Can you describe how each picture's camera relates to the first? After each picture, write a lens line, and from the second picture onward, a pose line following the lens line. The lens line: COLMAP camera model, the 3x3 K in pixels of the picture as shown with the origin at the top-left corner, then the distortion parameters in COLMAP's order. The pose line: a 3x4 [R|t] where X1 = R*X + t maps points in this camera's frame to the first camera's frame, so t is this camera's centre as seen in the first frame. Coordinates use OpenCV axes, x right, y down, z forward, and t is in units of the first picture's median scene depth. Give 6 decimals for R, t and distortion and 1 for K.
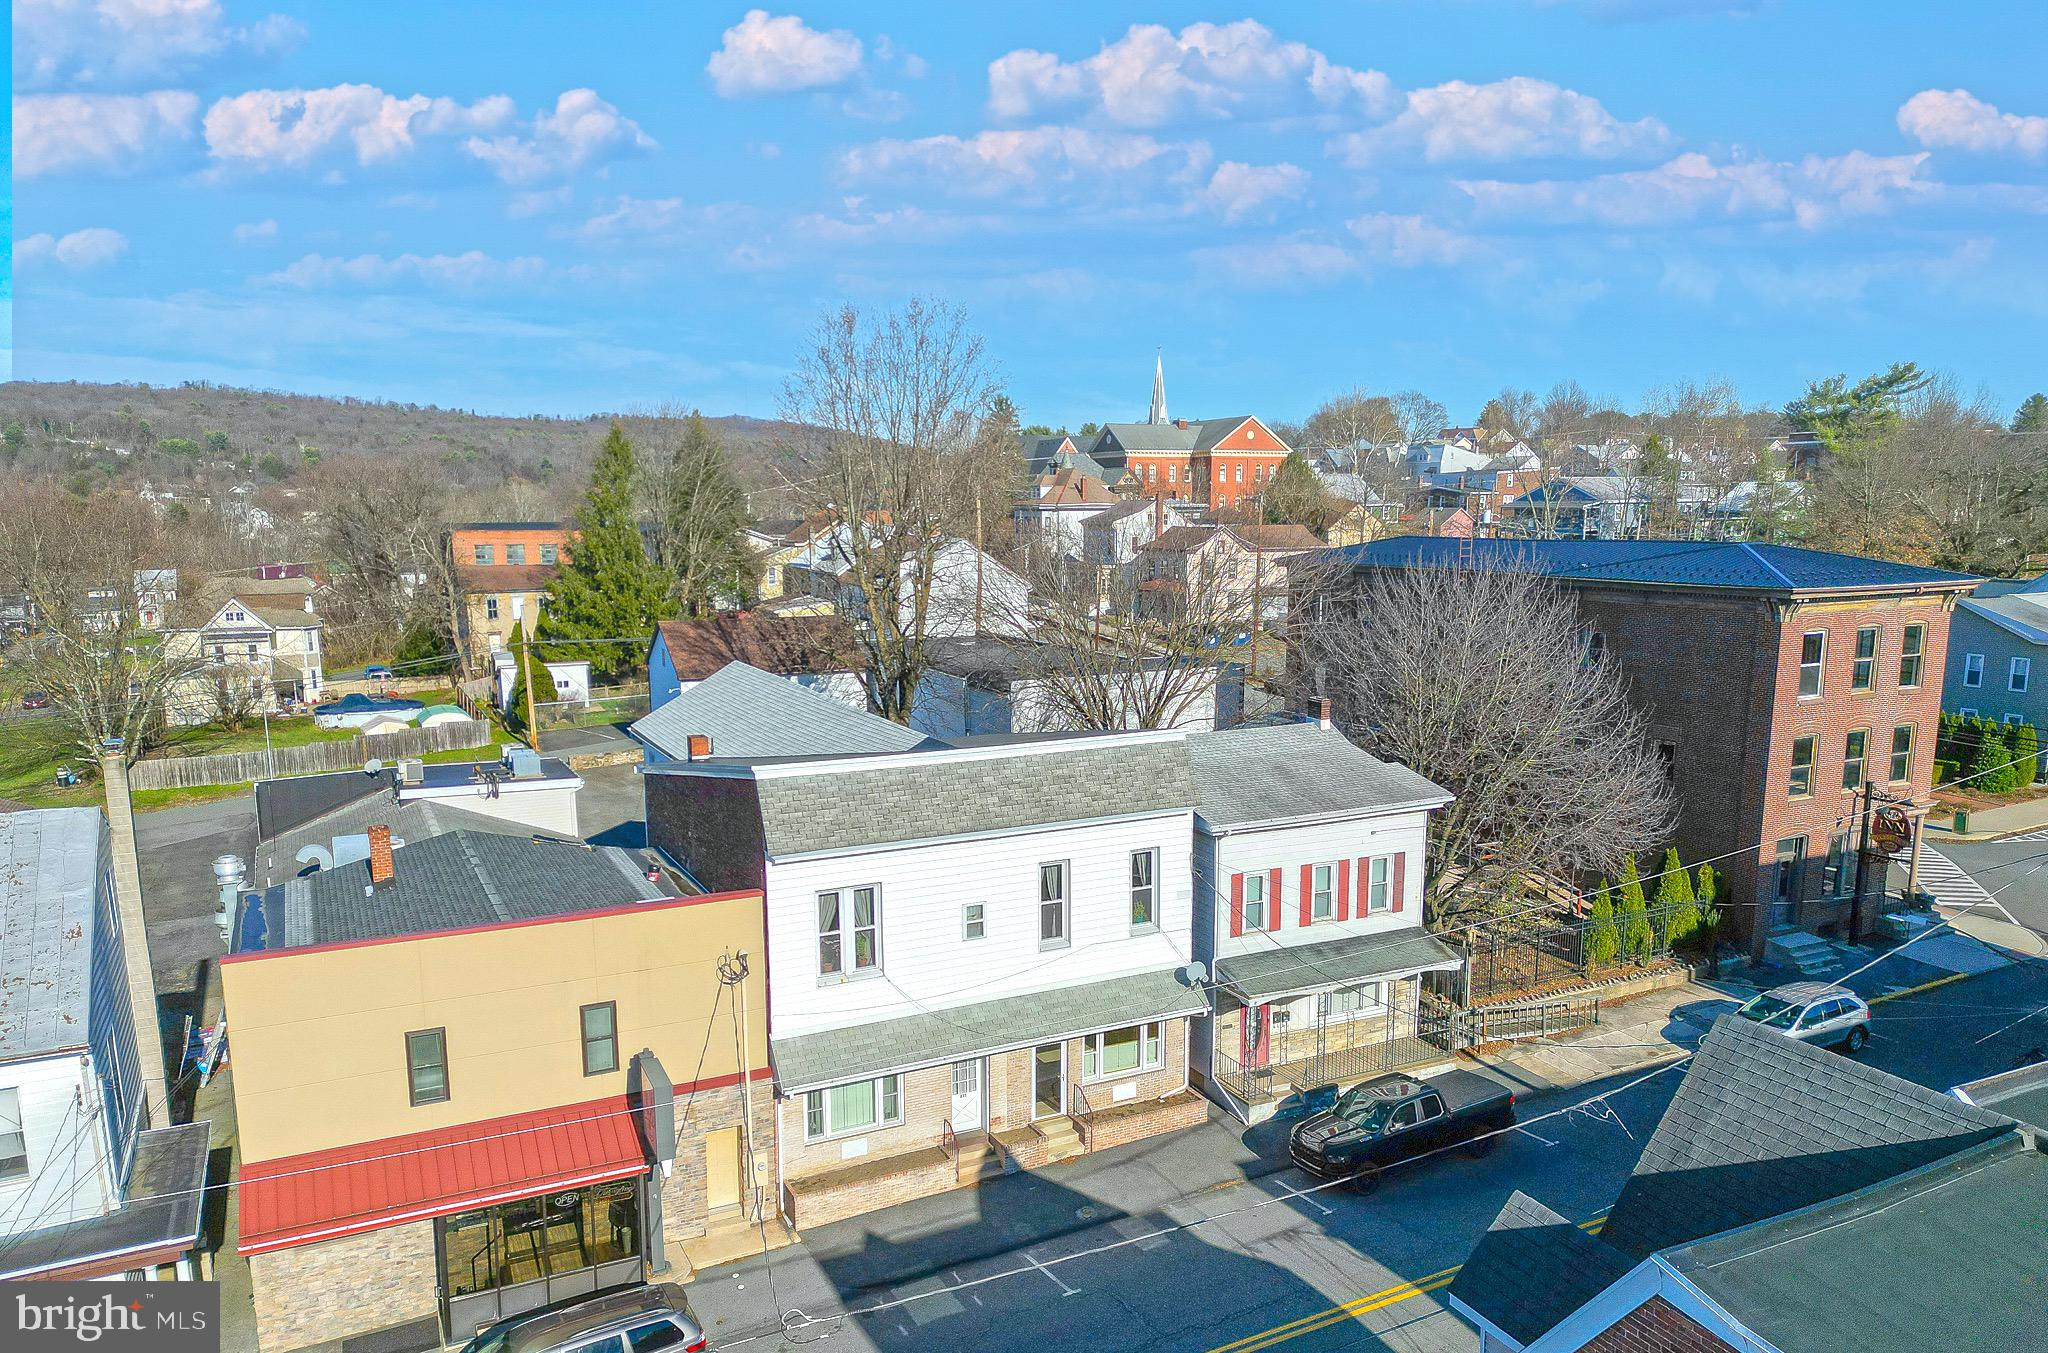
lens RADIAL K [[1420.6, 0, 1031.8], [0, 1420.6, 758.0], [0, 0, 1]] dist [0.074574, -0.059874]
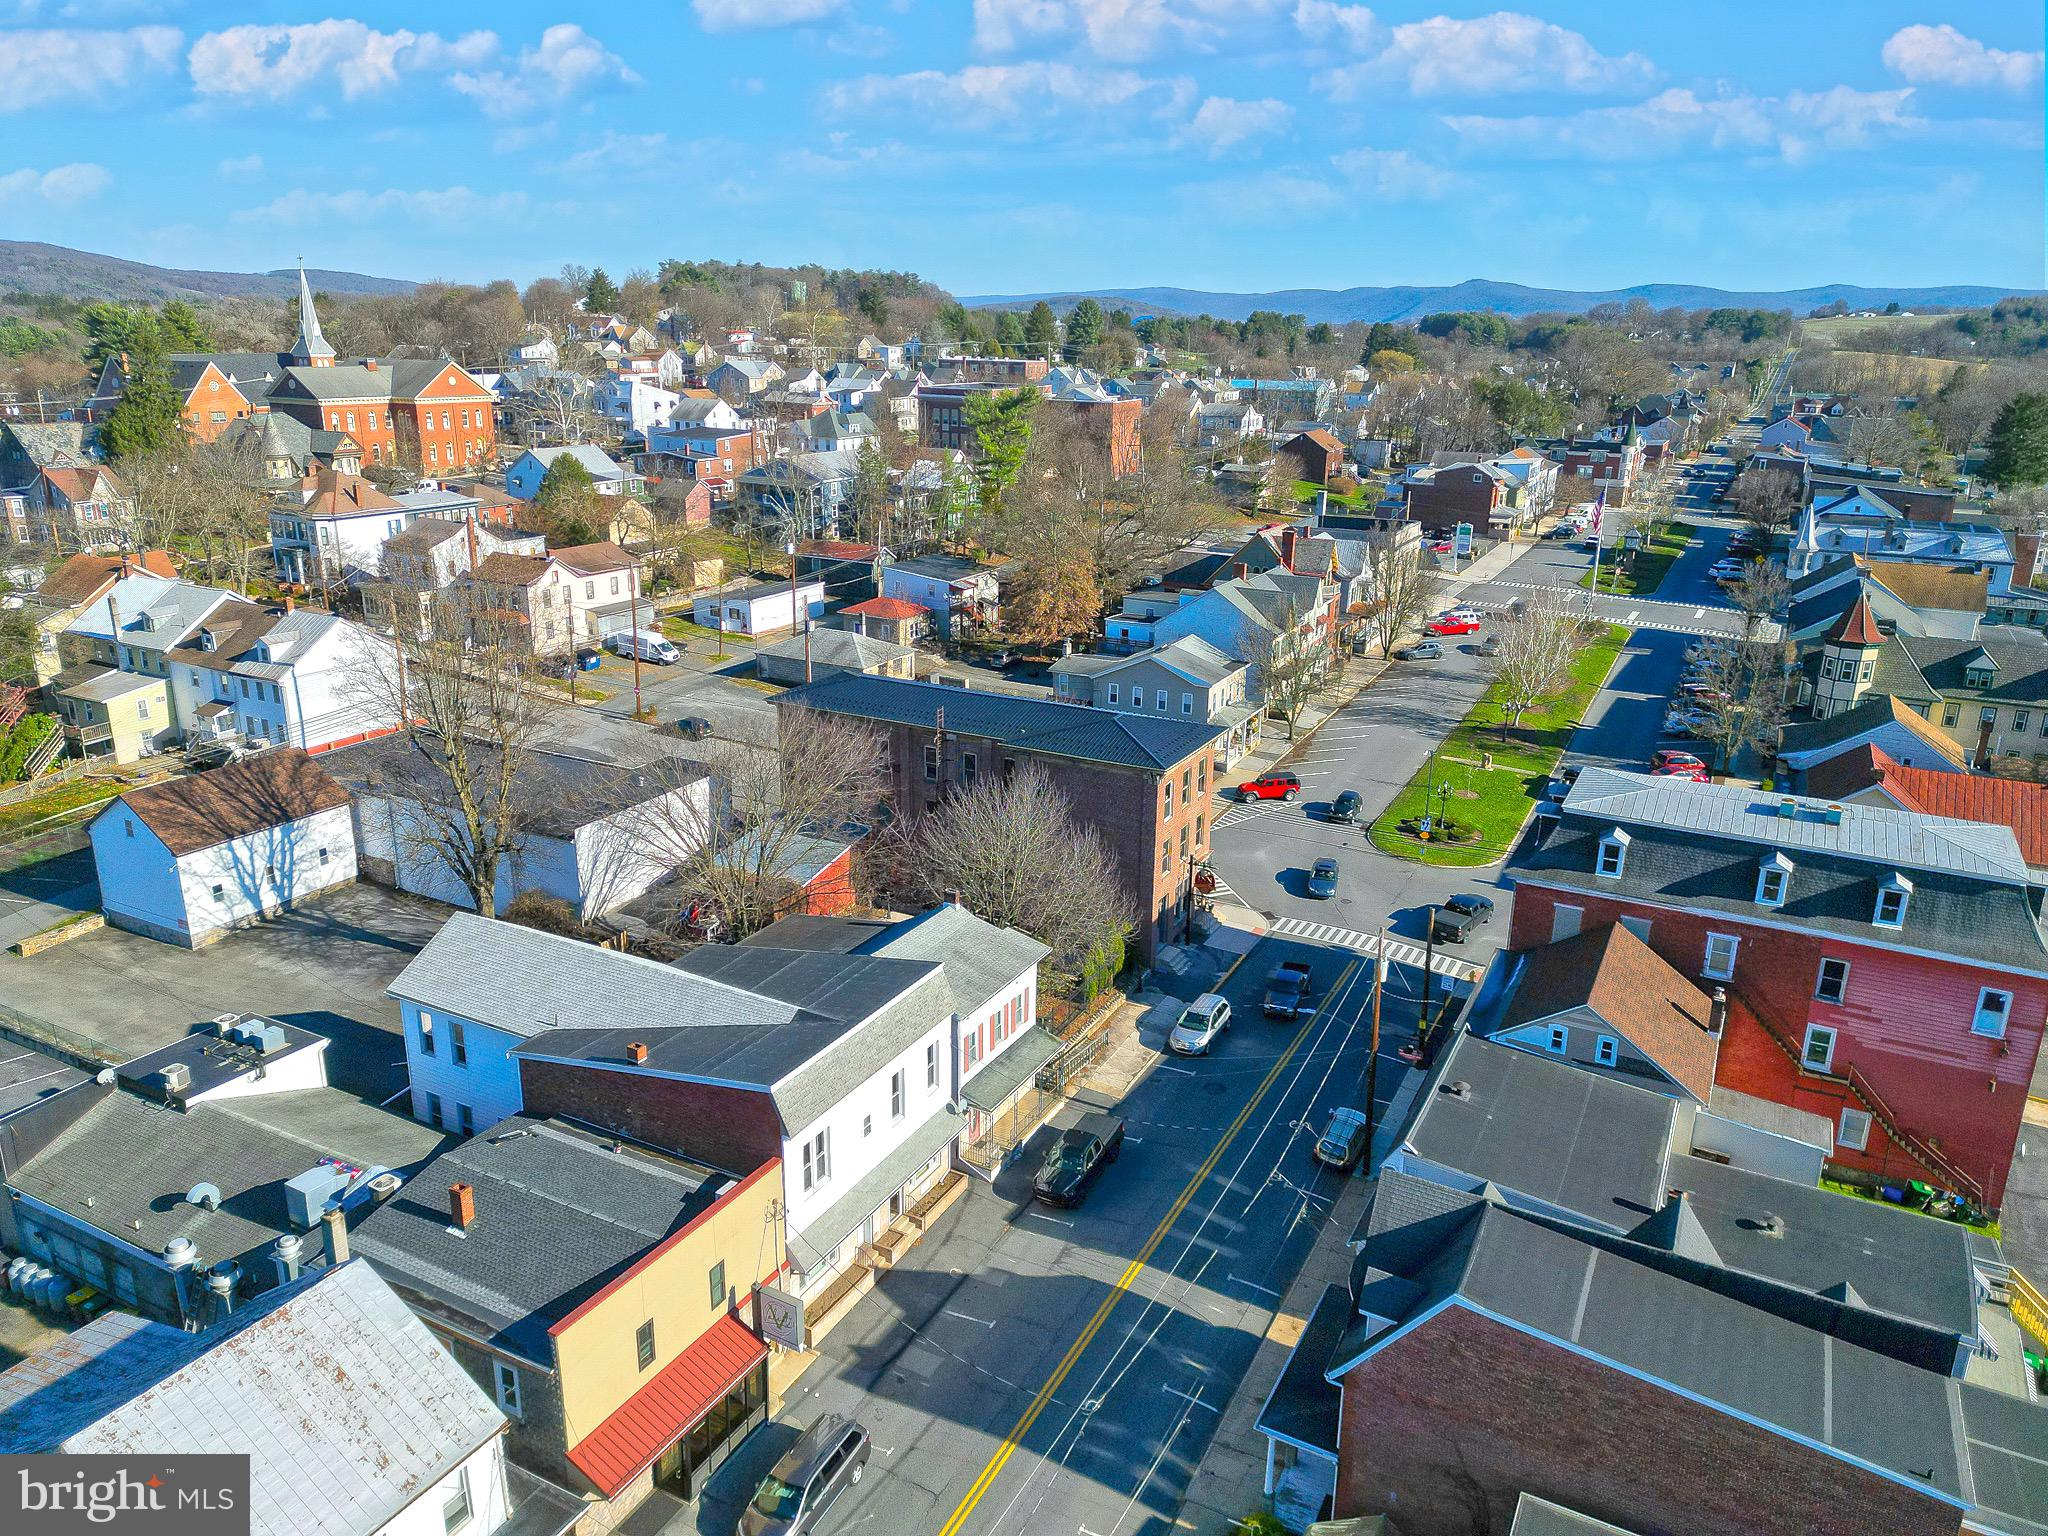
lens RADIAL K [[1420.6, 0, 1029.8], [0, 1420.6, 752.5], [0, 0, 1]] dist [0.062643, -0.042918]
pose [[0.816415, -0.150971, 0.557381, -0.558706], [0.084337, 0.986043, 0.143547, -0.397660], [-0.571273, -0.070186, 0.817753, -0.302053]]
